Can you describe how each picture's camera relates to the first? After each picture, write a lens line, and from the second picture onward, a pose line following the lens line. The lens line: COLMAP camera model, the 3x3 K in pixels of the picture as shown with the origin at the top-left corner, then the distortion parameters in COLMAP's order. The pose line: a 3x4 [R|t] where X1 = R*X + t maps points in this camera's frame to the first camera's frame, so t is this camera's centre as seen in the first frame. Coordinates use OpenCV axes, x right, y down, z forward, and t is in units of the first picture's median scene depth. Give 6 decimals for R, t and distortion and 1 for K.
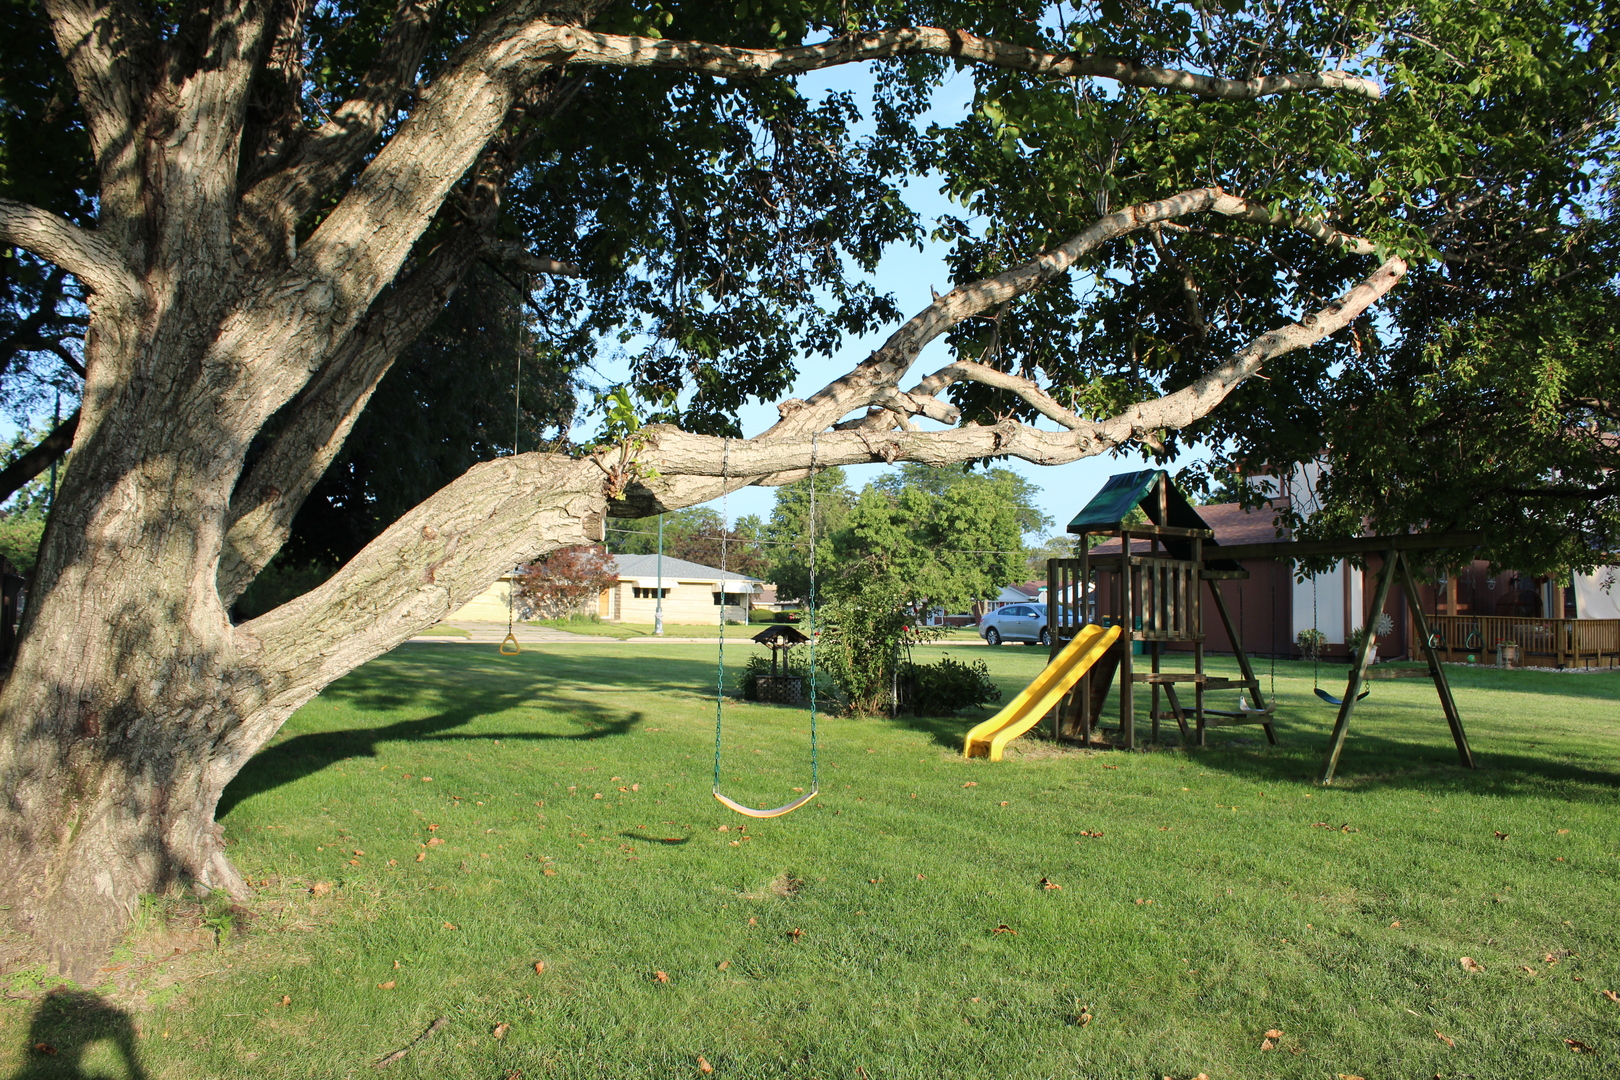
lens RADIAL K [[1348.9, 0, 810.0], [0, 1348.9, 537.9], [0, 0, 1]] dist [-0.169141, 0.146548]
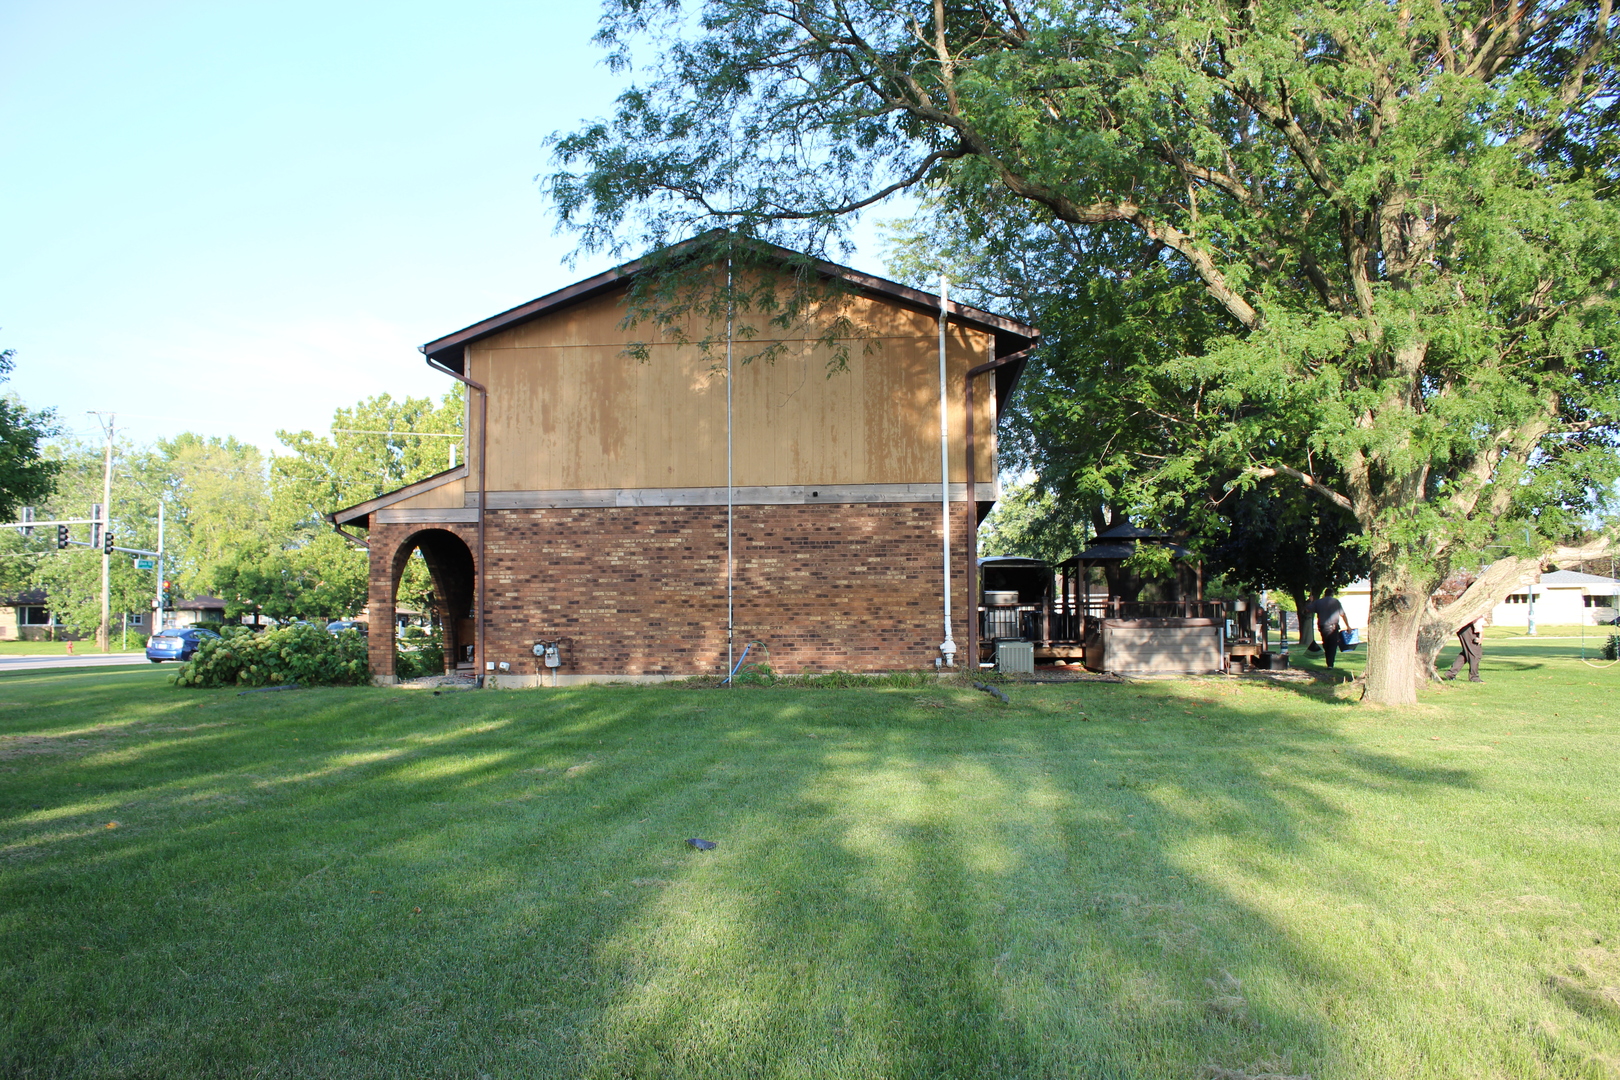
lens RADIAL K [[1348.9, 0, 810.3], [0, 1348.9, 540.4], [0, 0, 1]] dist [-0.169141, 0.146548]
pose [[0.819039, -0.062494, -0.570324, 0.016537], [0.056187, 0.998009, -0.028668, -0.009819], [0.570979, -0.008565, 0.820920, -0.230867]]
